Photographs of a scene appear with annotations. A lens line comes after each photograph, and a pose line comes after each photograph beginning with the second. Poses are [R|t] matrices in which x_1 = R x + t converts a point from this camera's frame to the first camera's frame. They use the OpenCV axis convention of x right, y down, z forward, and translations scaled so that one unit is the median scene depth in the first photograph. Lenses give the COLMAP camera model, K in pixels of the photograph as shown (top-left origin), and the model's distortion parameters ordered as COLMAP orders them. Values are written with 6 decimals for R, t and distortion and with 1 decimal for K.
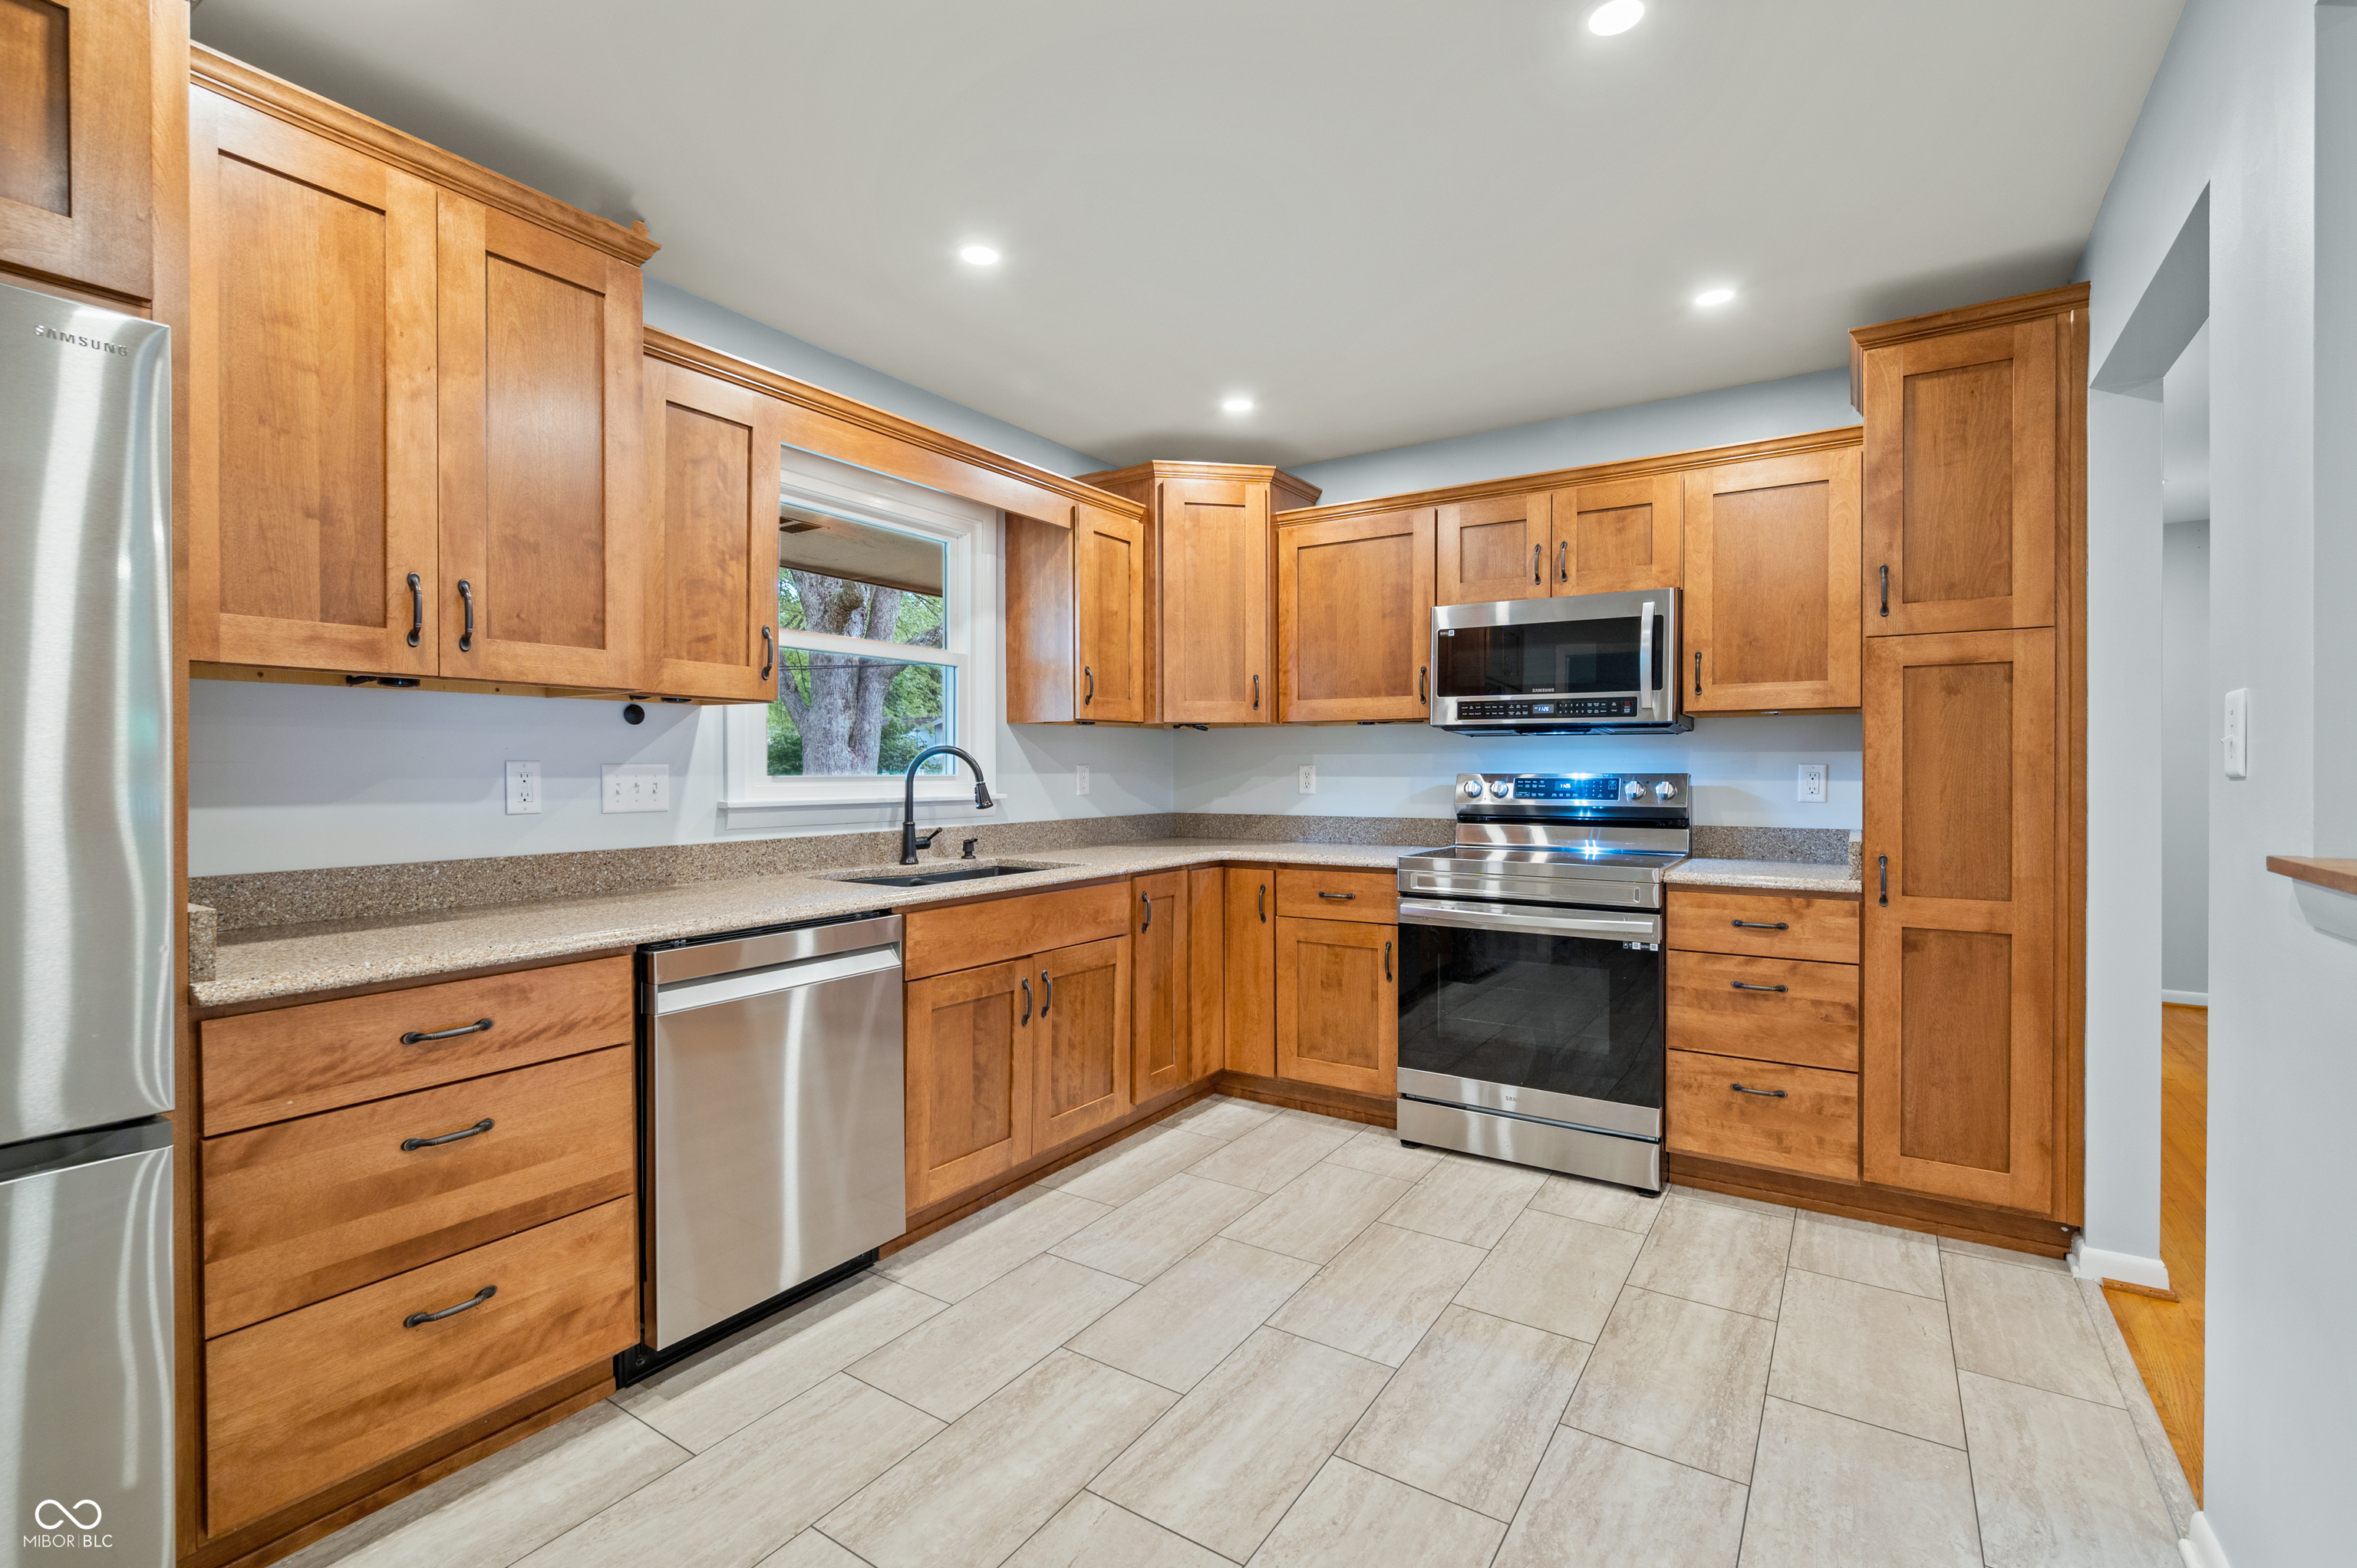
lens RADIAL K [[1047.8, 0, 1140.4], [0, 1047.8, 773.7], [0, 0, 1]] dist [0.000986, -0.000420]
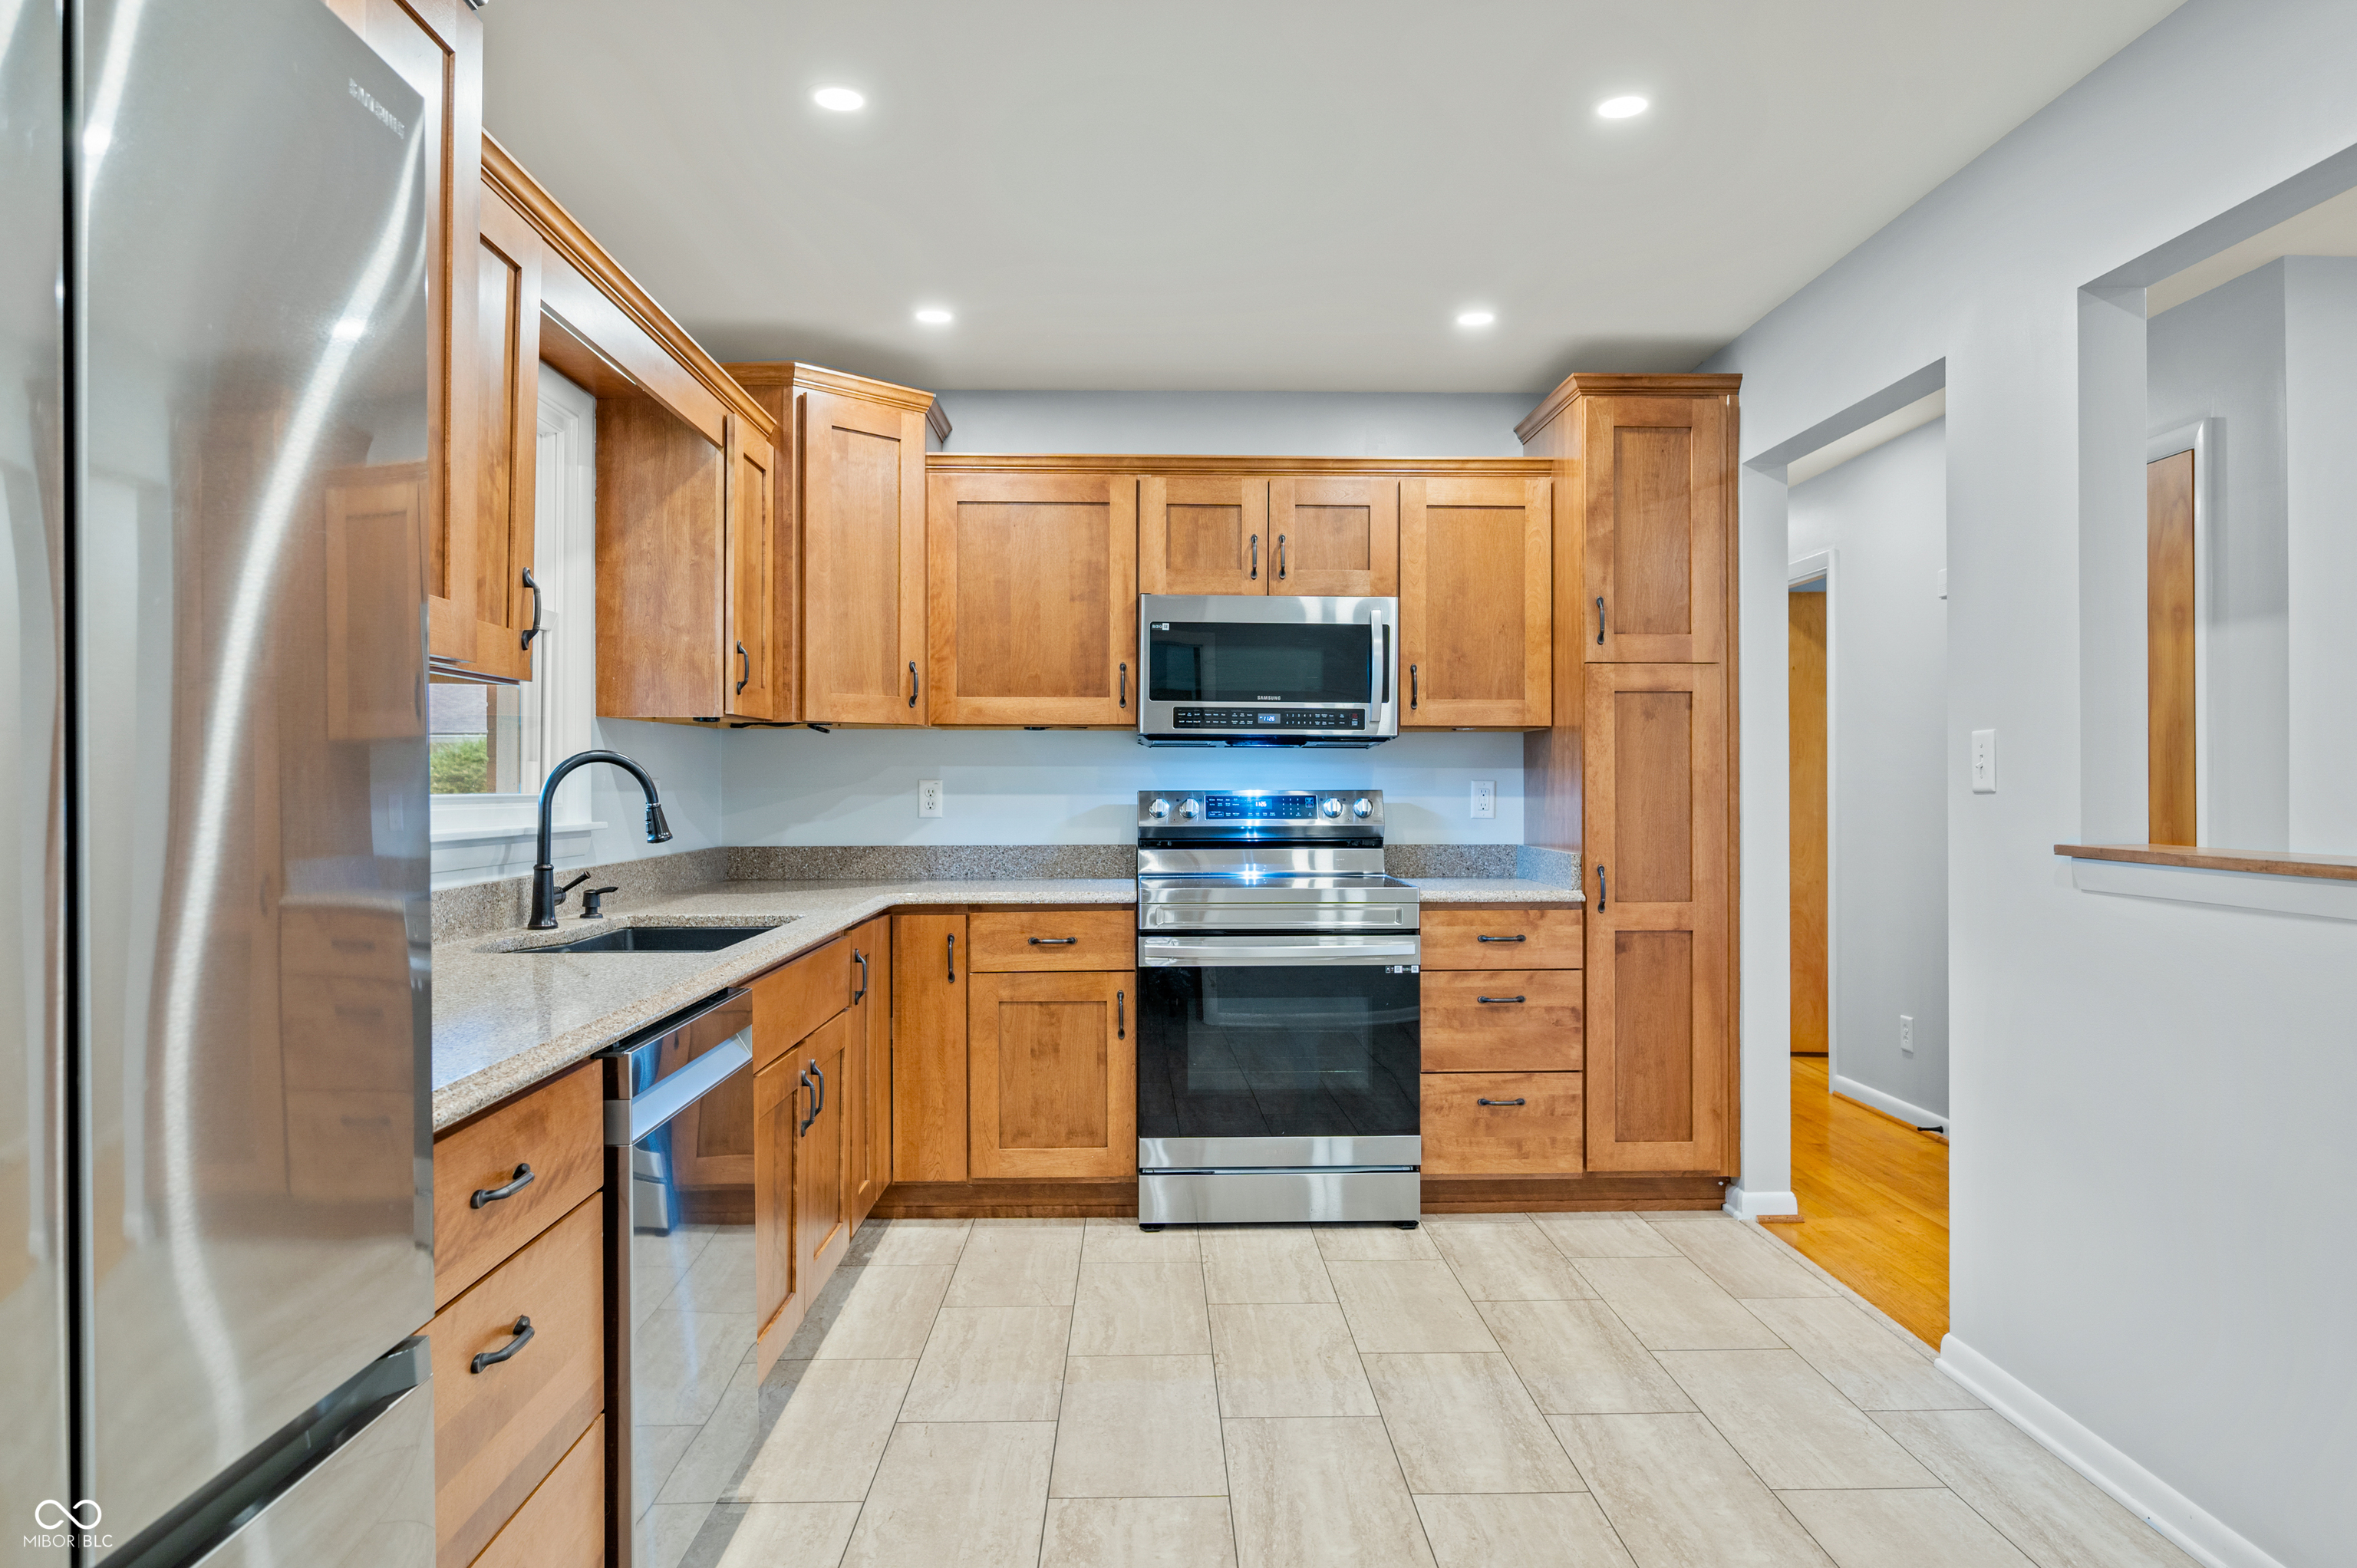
lens RADIAL K [[1504.3, 0, 1177.0], [0, 1504.3, 773.3], [0, 0, 1]] dist [0.002825, 0.000816]
pose [[0.814253, 0.005301, 0.580486, -0.497689], [0.001802, 0.999930, -0.011658, 0.000167], [-0.580508, 0.010538, 0.814186, -0.008023]]
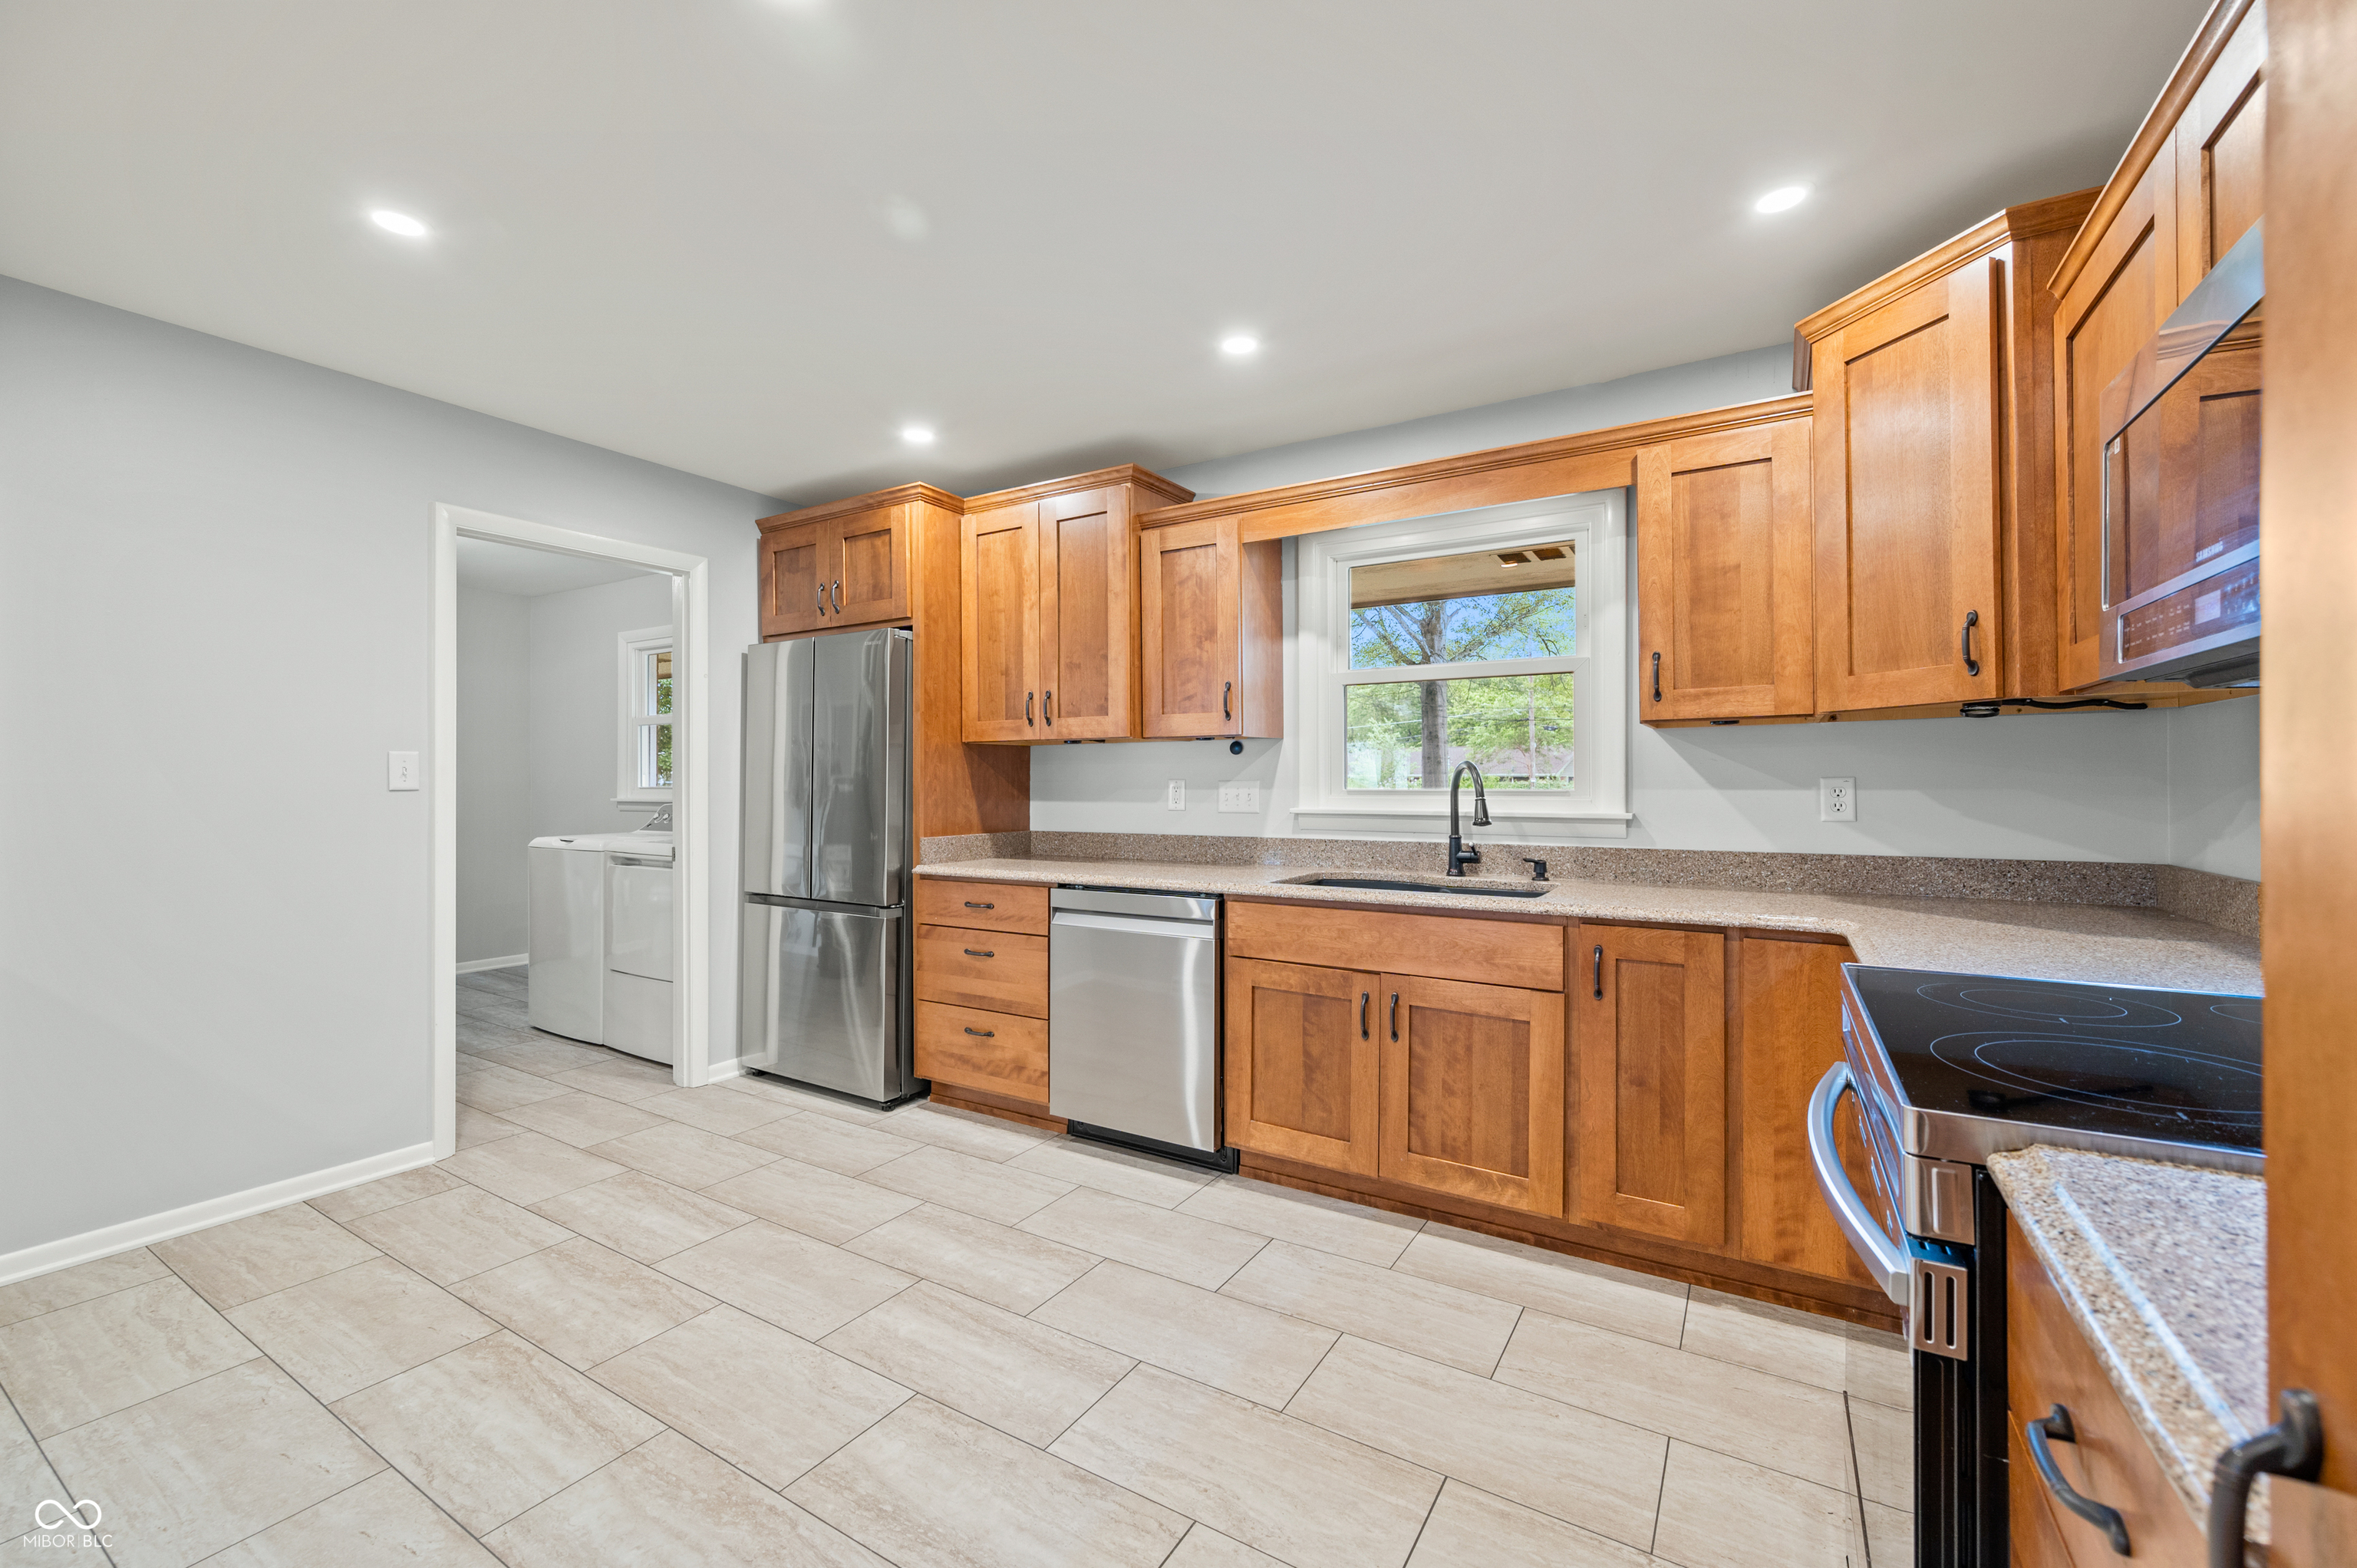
lens RADIAL K [[904.4, 0, 1188.3], [0, 904.4, 776.7], [0, 0, 1]] dist [-0.000885, -0.000222]
pose [[0.083645, -0.007175, -0.996470, 0.735799], [-0.002466, 0.999970, -0.007407, -0.004981], [0.996493, 0.003077, 0.083624, 0.750484]]
